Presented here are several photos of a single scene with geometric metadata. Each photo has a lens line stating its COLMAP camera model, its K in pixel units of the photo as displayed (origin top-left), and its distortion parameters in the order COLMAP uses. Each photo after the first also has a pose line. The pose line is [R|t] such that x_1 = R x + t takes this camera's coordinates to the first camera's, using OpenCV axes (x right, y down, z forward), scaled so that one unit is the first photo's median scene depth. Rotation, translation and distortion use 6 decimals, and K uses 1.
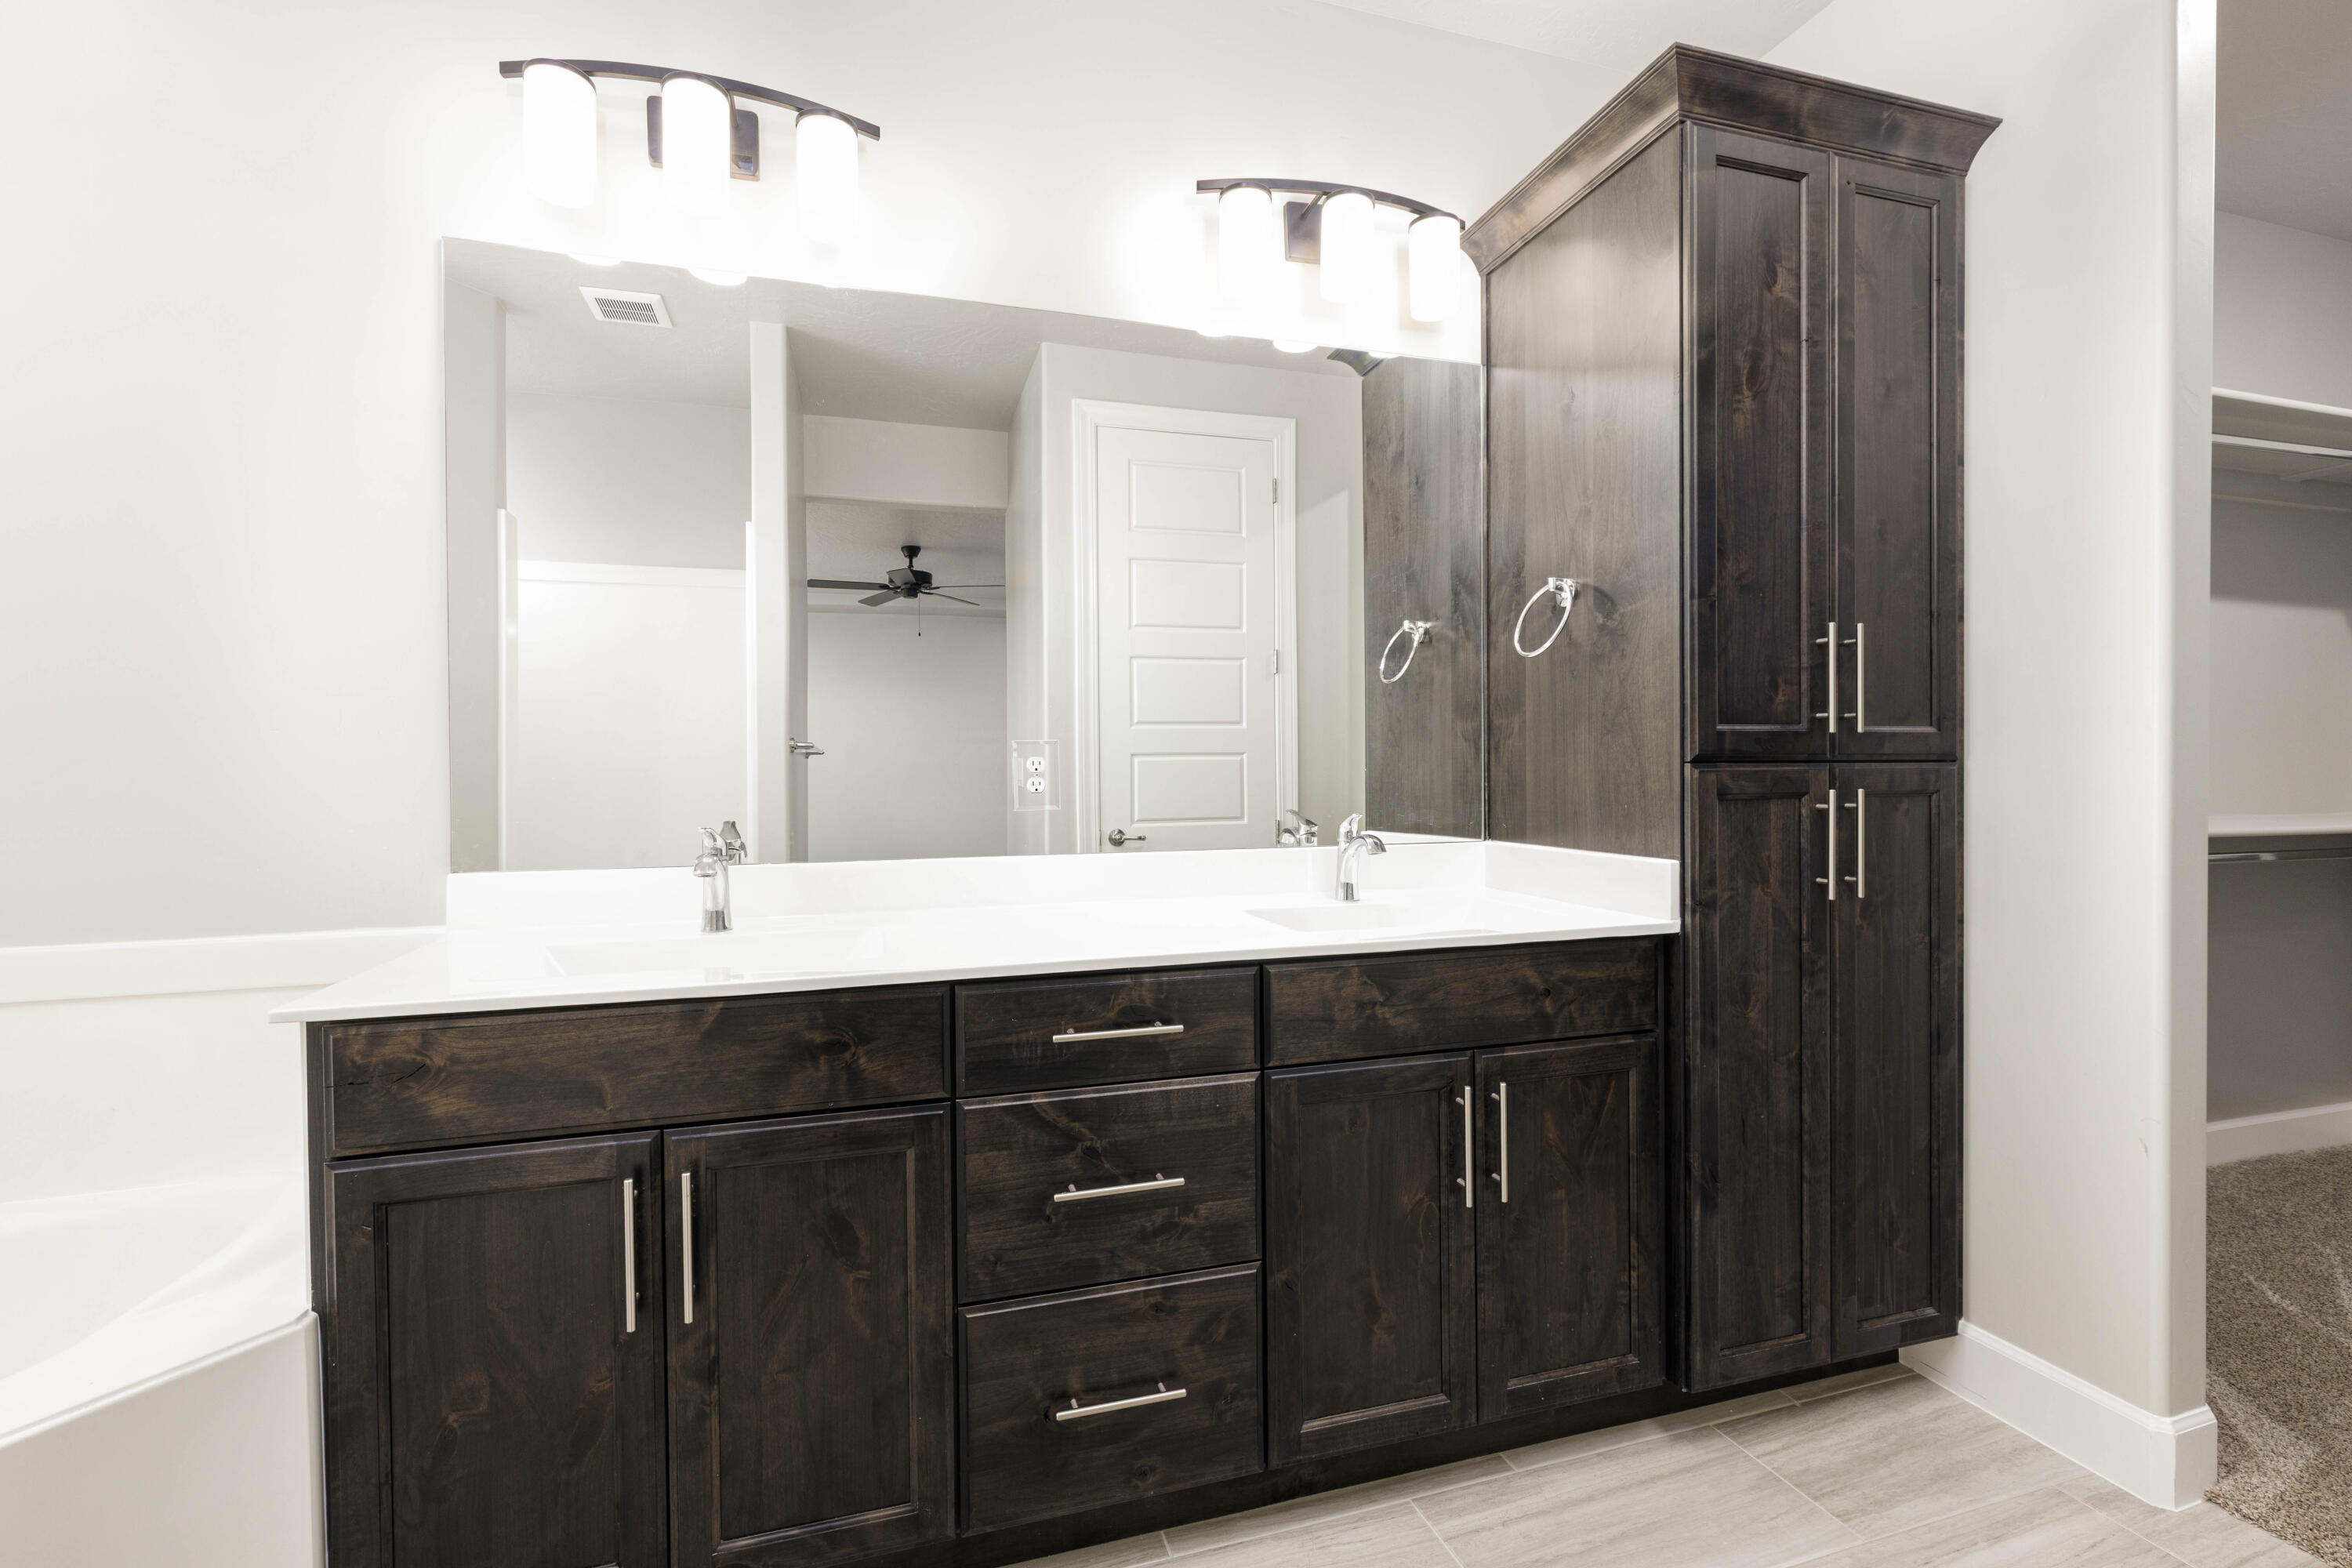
lens RADIAL K [[1058.2, 0, 1180.9], [0, 1058.2, 784.0], [0, 0, 1]] dist [-0.000196, -0.000132]
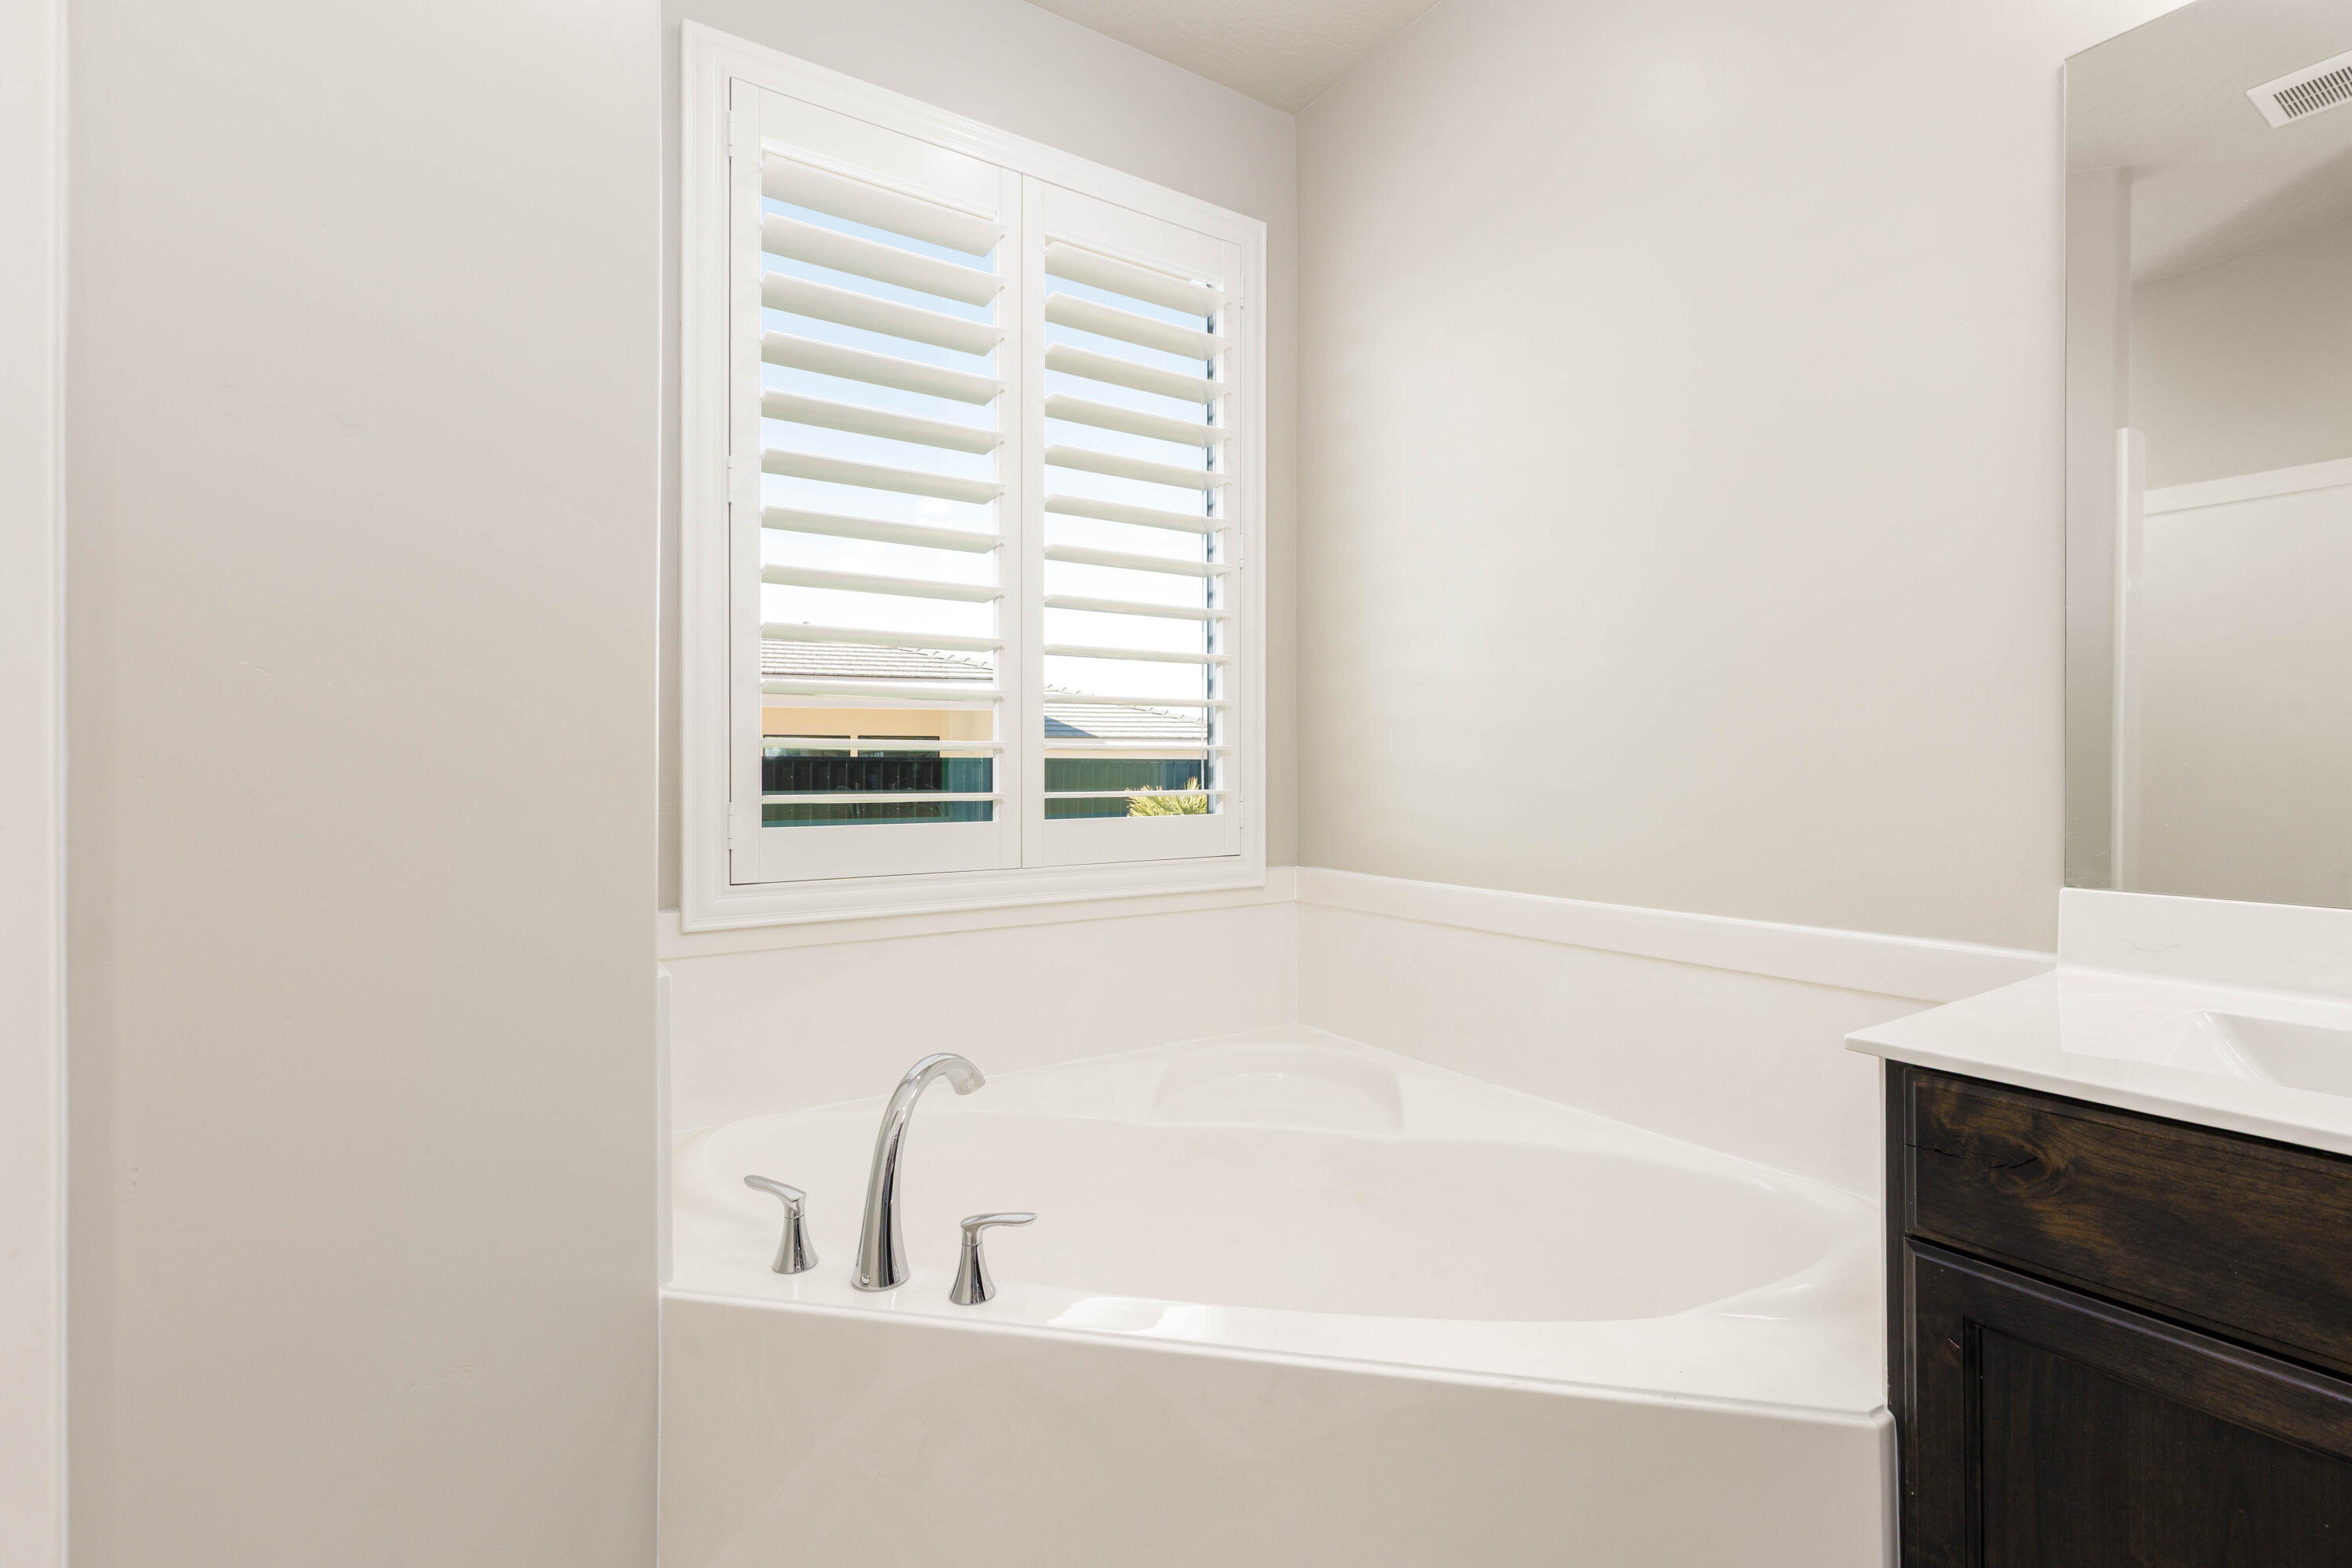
lens RADIAL K [[1058.2, 0, 1177.9], [0, 1058.2, 771.8], [0, 0, 1]] dist [-0.000196, -0.000132]
pose [[0.281914, 0.009209, -0.959395, -0.188760], [-0.007586, 0.999944, 0.007369, -0.000037], [0.959410, 0.005200, 0.281968, 0.231467]]
